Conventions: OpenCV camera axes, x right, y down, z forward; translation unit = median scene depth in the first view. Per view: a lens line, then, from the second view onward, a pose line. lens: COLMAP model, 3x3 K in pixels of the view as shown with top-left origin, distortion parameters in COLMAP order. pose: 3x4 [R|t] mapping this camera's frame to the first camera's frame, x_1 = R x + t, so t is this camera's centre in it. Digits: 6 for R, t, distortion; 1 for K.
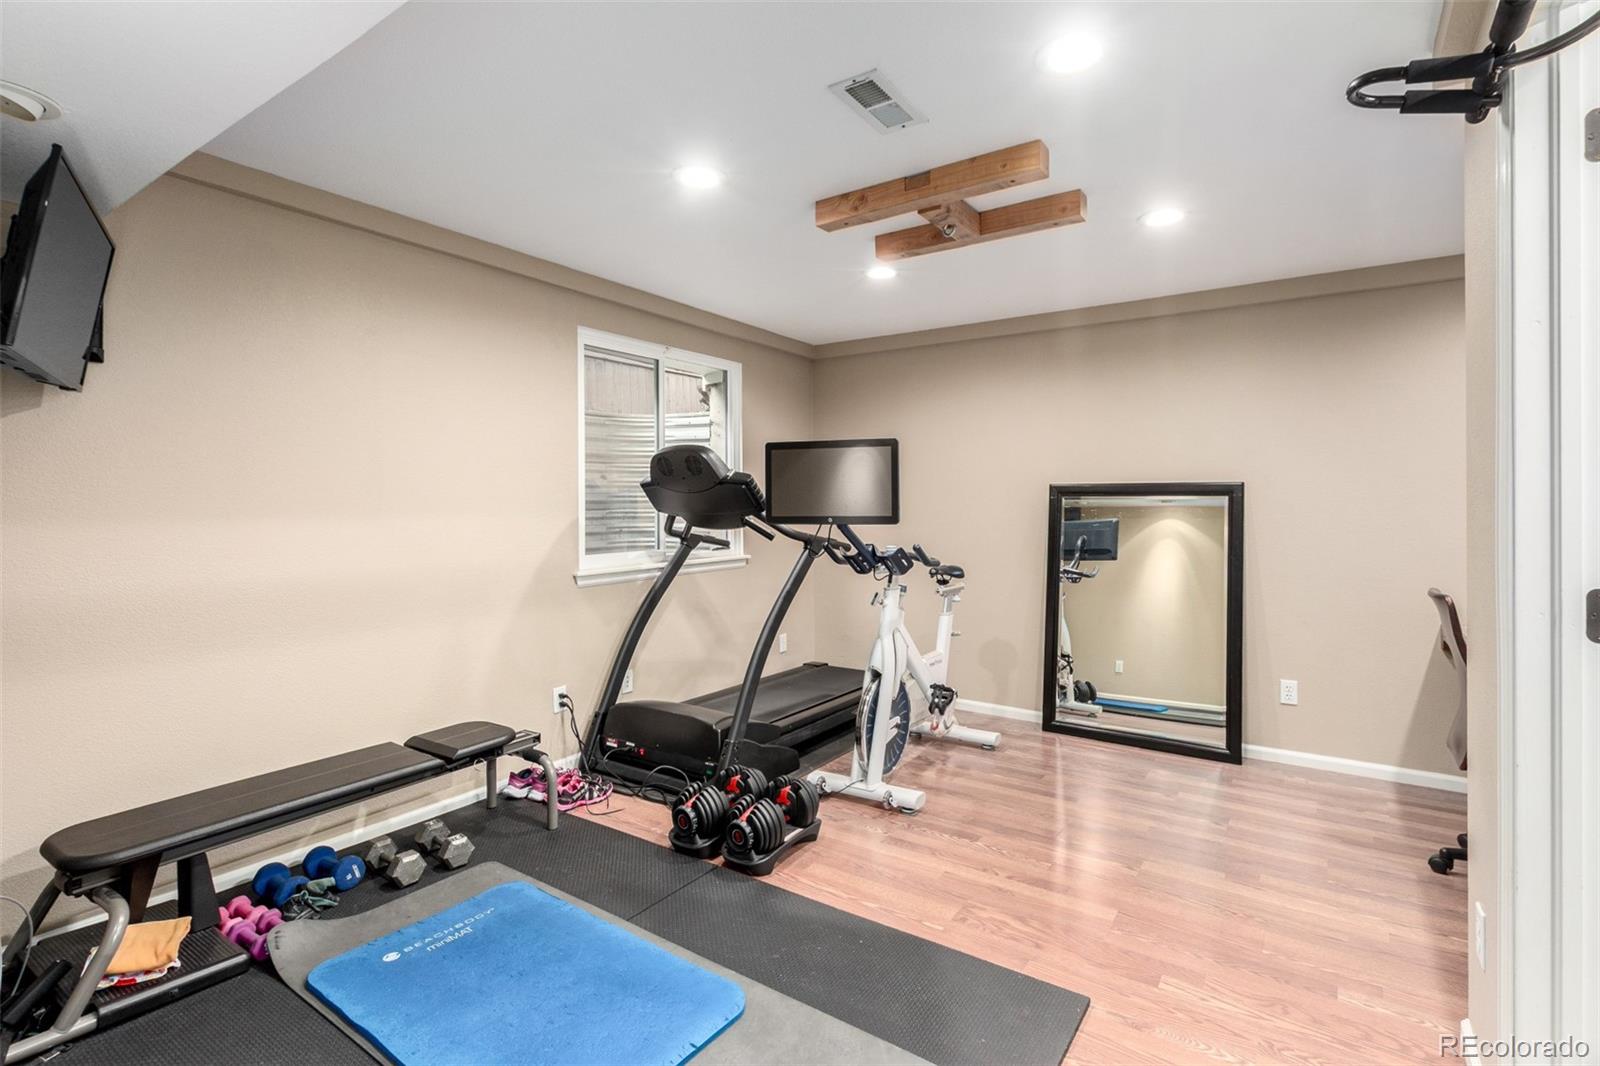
lens RADIAL K [[758.3, 0, 805.4], [0, 758.3, 525.2], [0, 0, 1]] dist [0.005437, 0.000153]
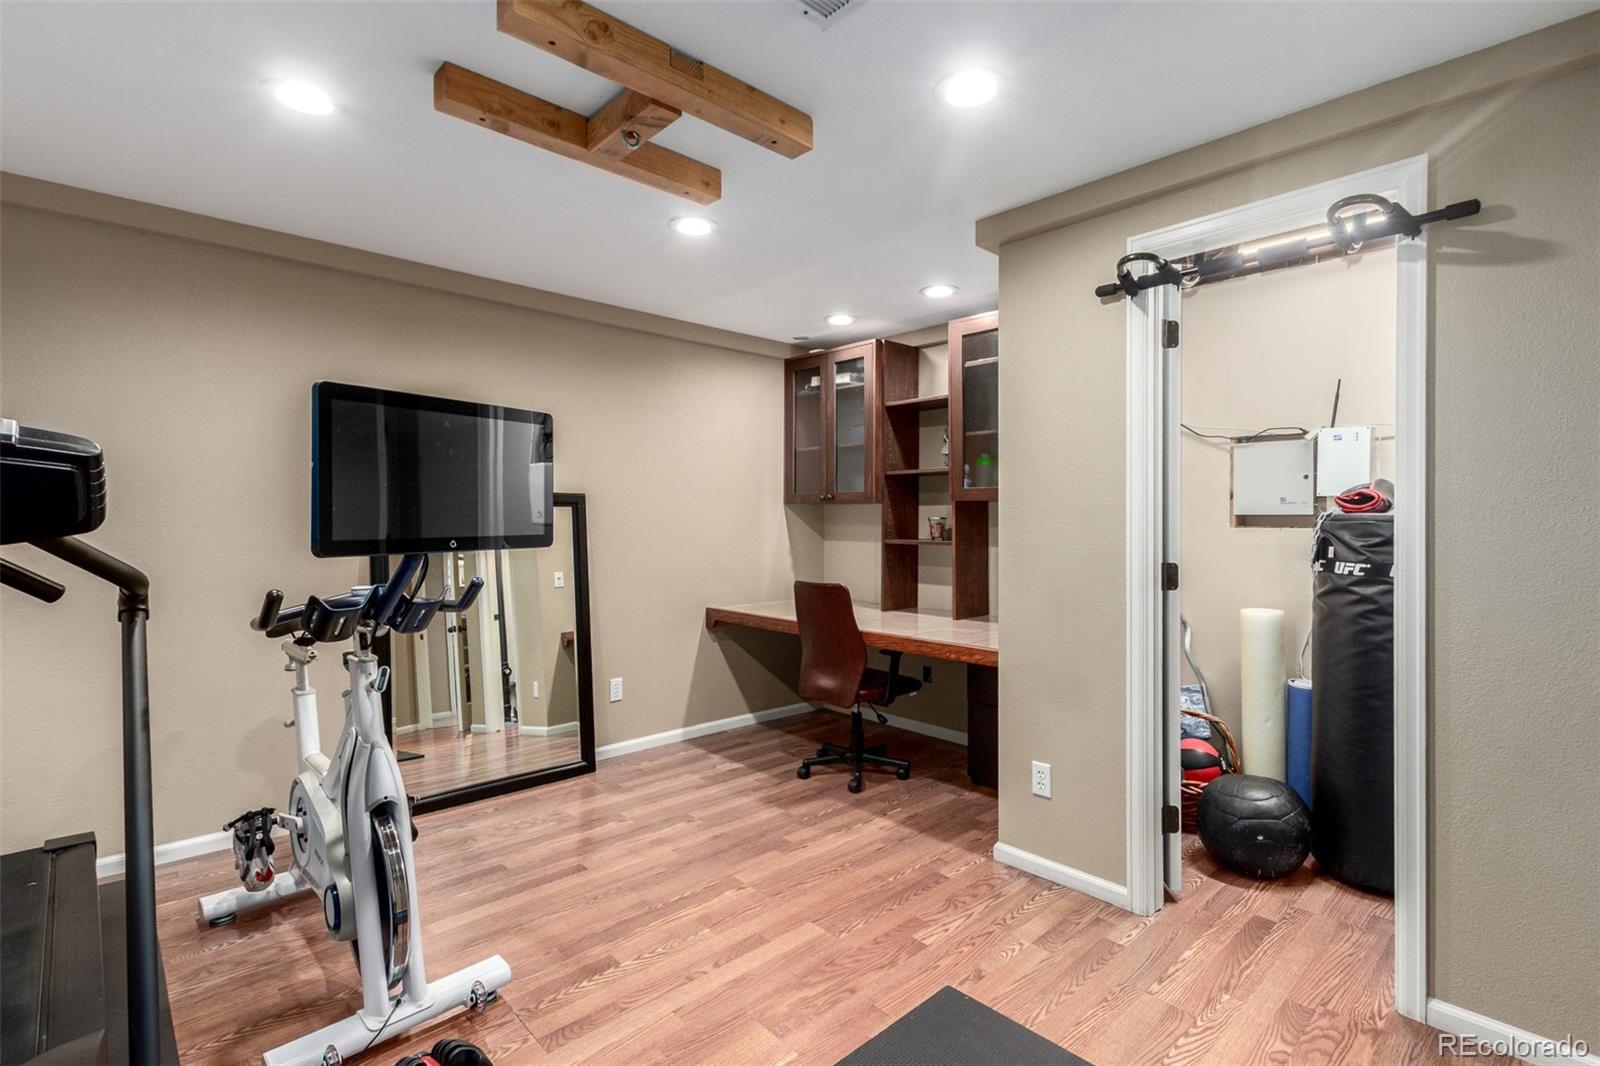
lens RADIAL K [[758.3, 0, 805.6], [0, 758.3, 530.0], [0, 0, 1]] dist [0.005437, 0.000153]
pose [[0.194338, -0.012192, 0.980859, -0.425423], [0.015736, 0.999833, 0.009310, -0.015658], [-0.980808, 0.013626, 0.194497, 0.599360]]
